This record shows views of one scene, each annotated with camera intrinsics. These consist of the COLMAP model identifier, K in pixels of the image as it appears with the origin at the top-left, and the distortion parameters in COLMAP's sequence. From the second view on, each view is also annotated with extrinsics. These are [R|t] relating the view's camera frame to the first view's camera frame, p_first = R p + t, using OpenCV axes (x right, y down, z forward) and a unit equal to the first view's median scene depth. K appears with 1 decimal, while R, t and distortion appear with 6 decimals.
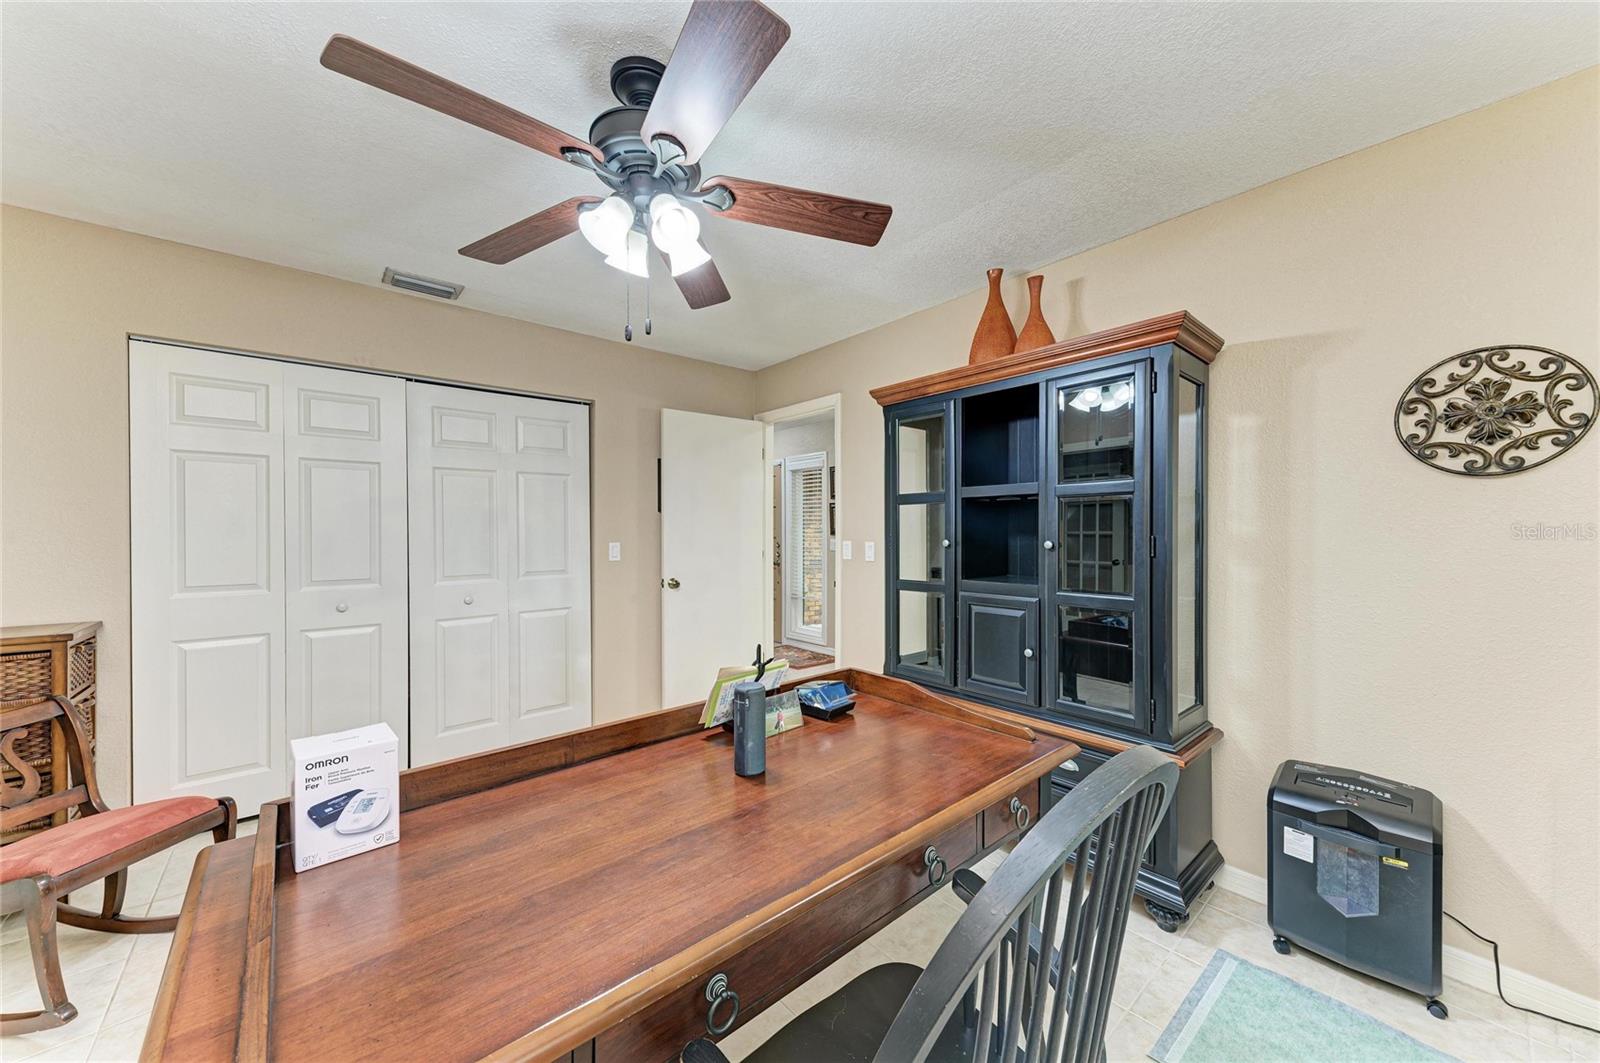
lens RADIAL K [[568.3, 0, 793.3], [0, 568.3, 536.8], [0, 0, 1]] dist [0.002227, 0.000076]
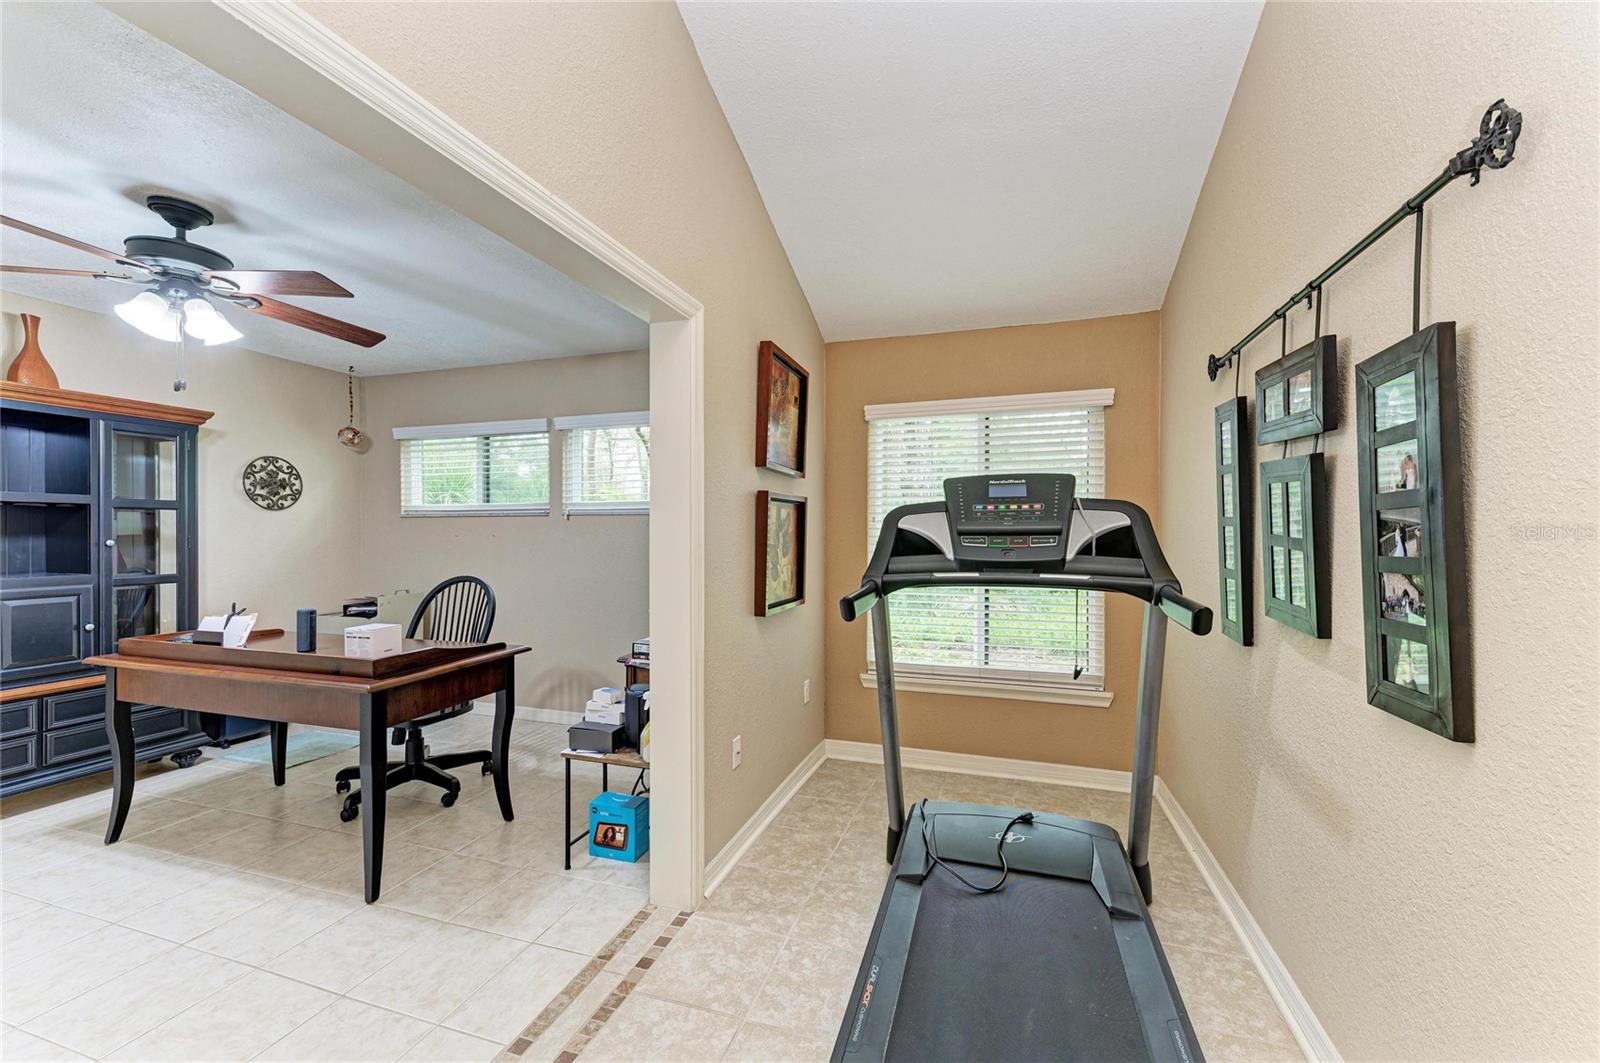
lens RADIAL K [[632.9, 0, 805.7], [0, 632.9, 544.3], [0, 0, 1]] dist [0.015890, -0.003803]
pose [[-0.528140, -0.021832, 0.848876, -2.221047], [0.004185, 0.999590, 0.028313, -0.027952], [-0.849147, 0.018506, -0.527833, 0.509056]]
